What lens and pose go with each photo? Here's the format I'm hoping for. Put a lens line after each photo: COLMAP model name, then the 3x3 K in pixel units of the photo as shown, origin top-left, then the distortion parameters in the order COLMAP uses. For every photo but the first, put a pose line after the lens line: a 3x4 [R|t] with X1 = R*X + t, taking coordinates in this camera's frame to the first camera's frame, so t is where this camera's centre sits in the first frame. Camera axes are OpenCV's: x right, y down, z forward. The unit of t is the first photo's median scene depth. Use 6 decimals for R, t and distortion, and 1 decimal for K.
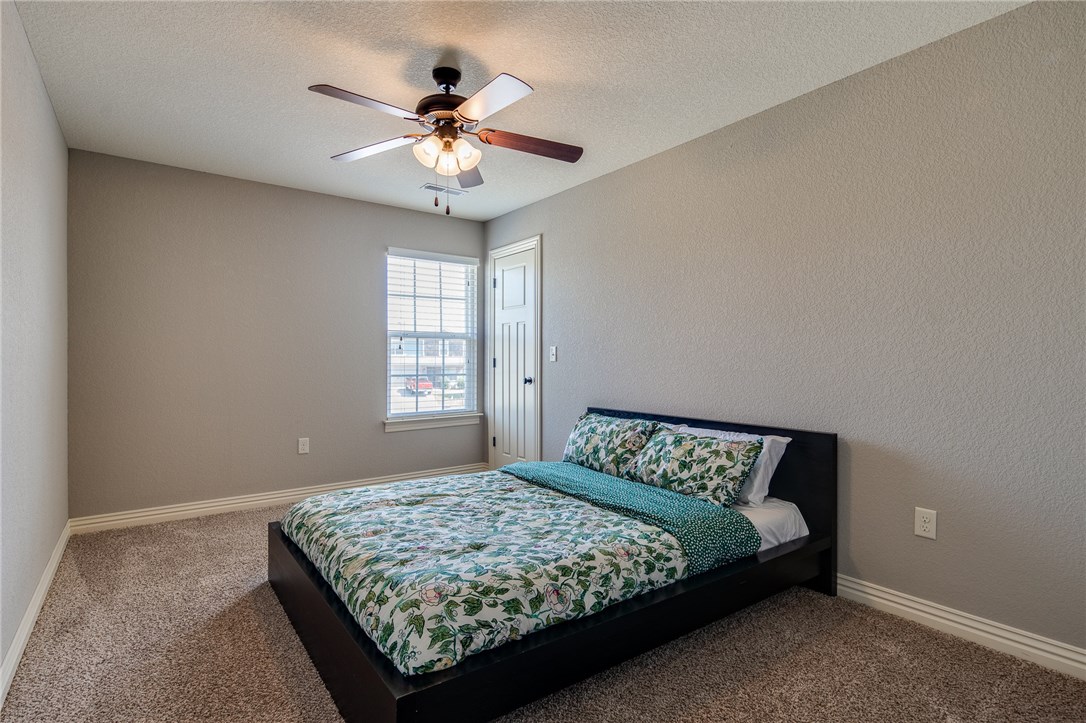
lens RADIAL K [[530.0, 0, 536.1], [0, 530.0, 356.2], [0, 0, 1]] dist [0.033141, -0.030993]
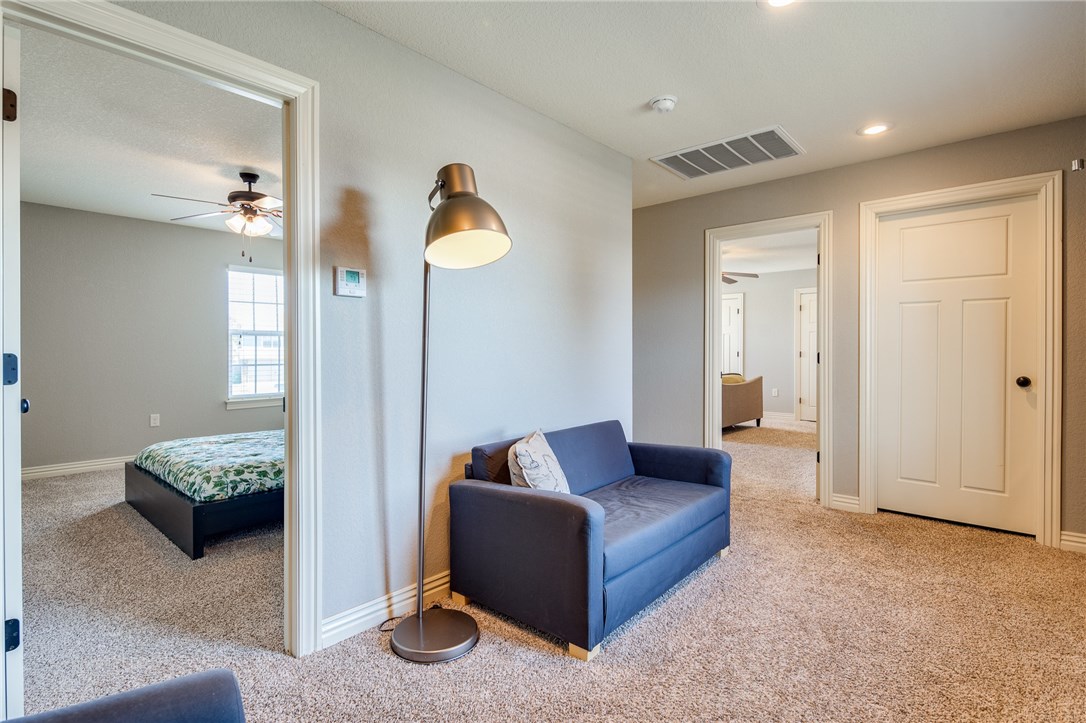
lens RADIAL K [[530.0, 0, 536.1], [0, 530.0, 356.2], [0, 0, 1]] dist [0.033141, -0.030993]
pose [[0.980955, 0.003322, 0.194207, 0.563213], [-0.005396, 0.999934, 0.010151, -0.005040], [-0.194161, -0.011006, 0.980908, -1.153011]]
